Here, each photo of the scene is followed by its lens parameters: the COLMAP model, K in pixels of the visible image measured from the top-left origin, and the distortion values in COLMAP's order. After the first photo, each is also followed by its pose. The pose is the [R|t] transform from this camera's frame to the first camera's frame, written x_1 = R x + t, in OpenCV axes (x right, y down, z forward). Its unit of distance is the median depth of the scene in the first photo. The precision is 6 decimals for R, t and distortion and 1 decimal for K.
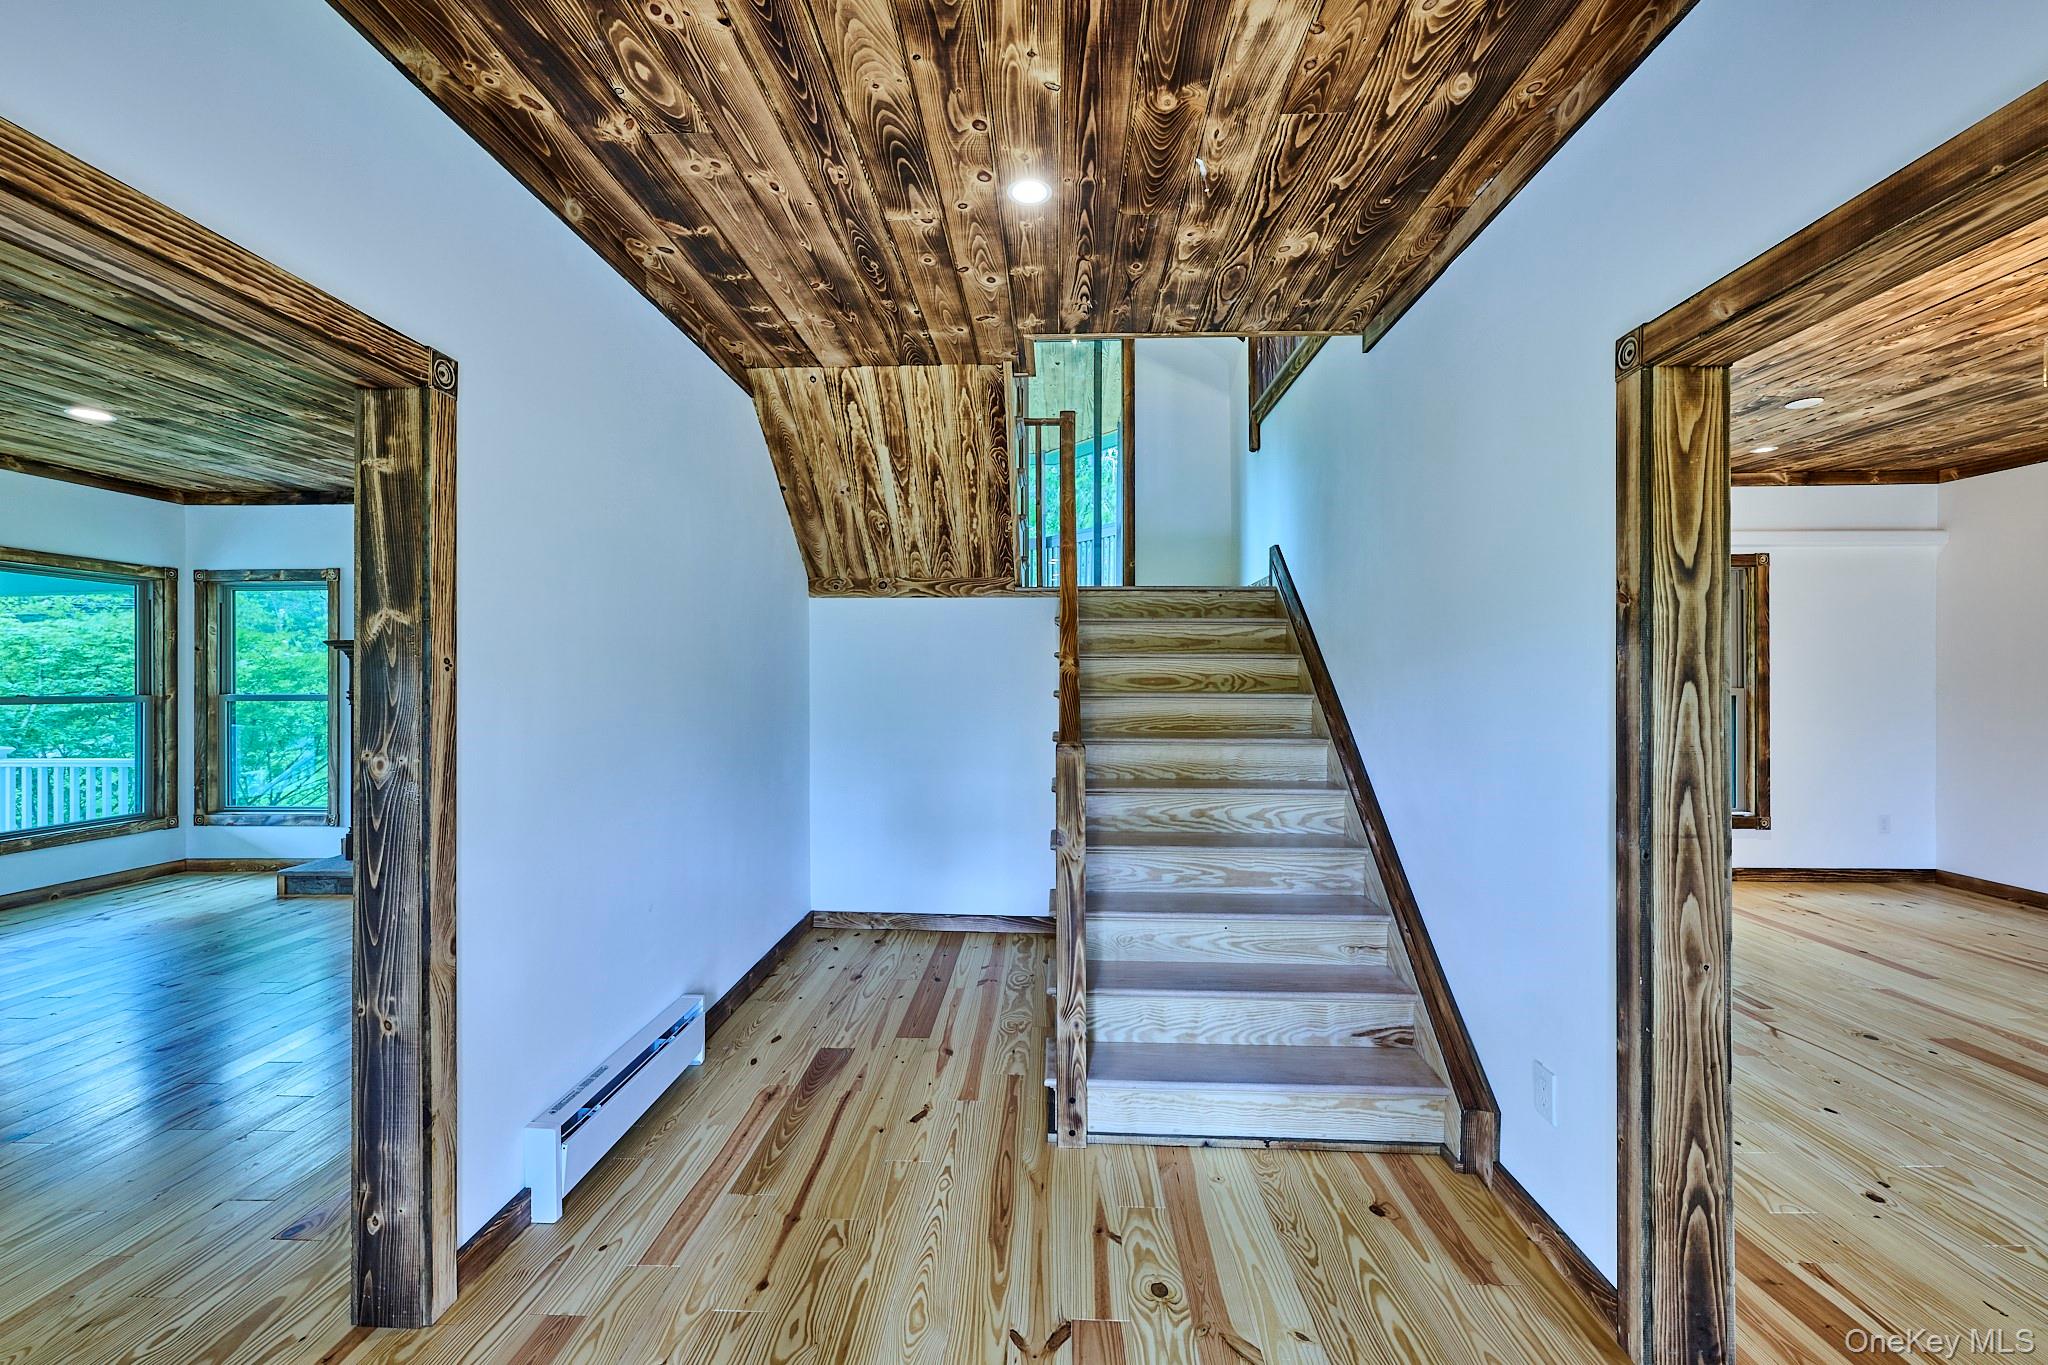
lens RADIAL K [[829.9, 0, 1027.0], [0, 829.9, 682.0], [0, 0, 1]] dist [0.000166, 0.000464]
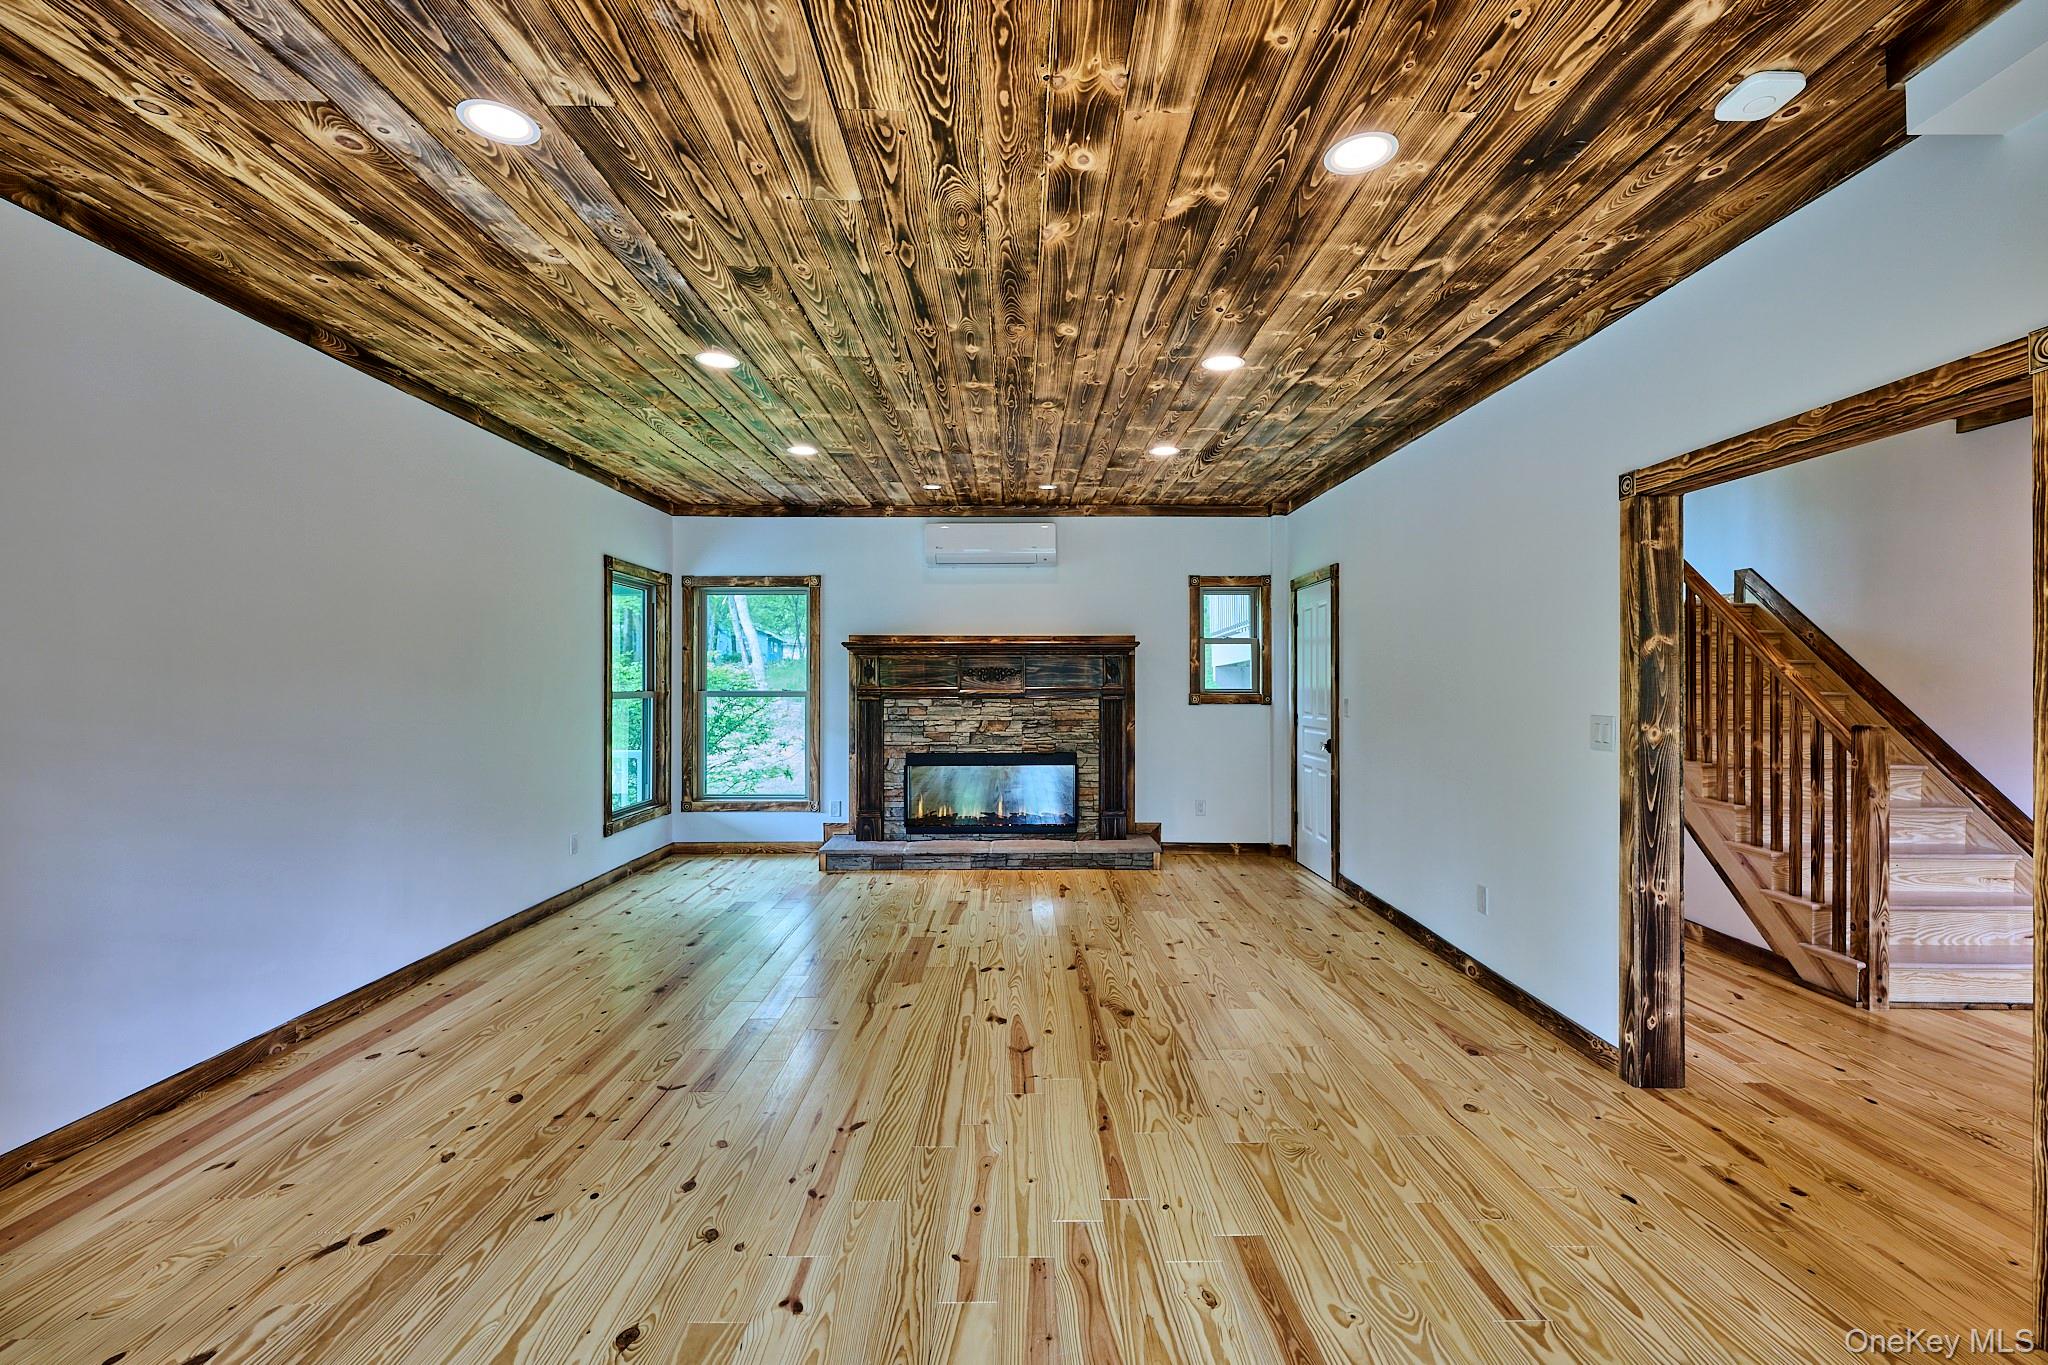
lens RADIAL K [[905.5, 0, 1024.6], [0, 905.5, 678.7], [0, 0, 1]] dist [-0.000428, -0.000113]
pose [[0.999072, 0.003802, 0.042892, -0.737629], [-0.003652, 0.999987, -0.003585, 0.002175], [-0.042905, 0.003425, 0.999073, -0.242688]]
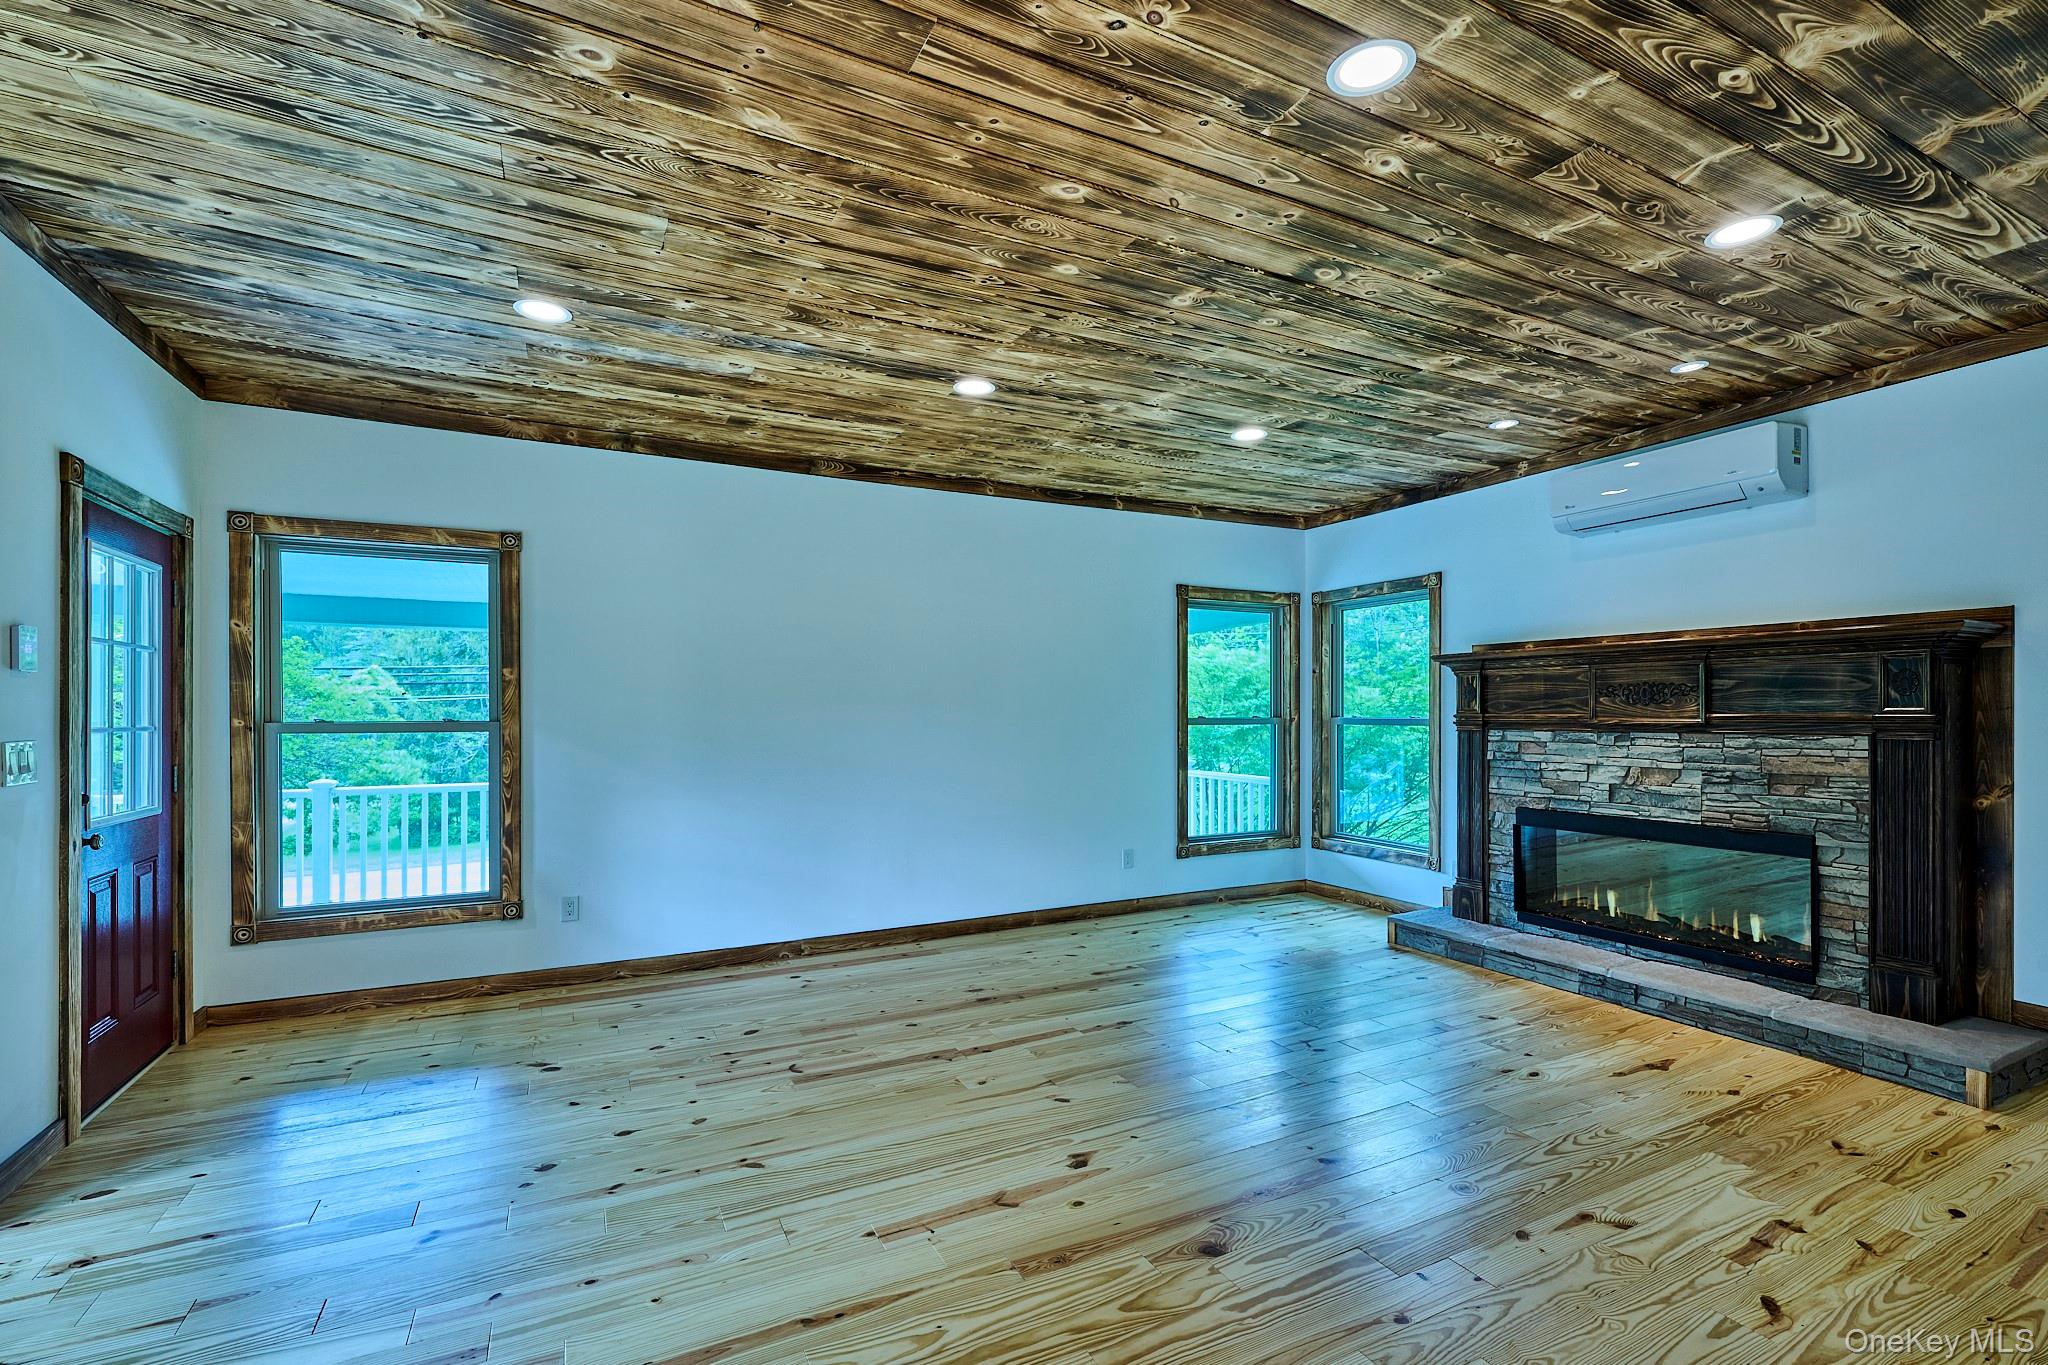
lens RADIAL K [[899.1, 0, 1021.6], [0, 899.1, 713.0], [0, 0, 1]] dist [-0.001266, -0.000145]
pose [[0.480841, 0.004960, -0.876794, -0.266516], [0.001377, 0.999978, 0.006412, 0.002891], [0.876807, -0.004290, 0.480824, 0.206930]]
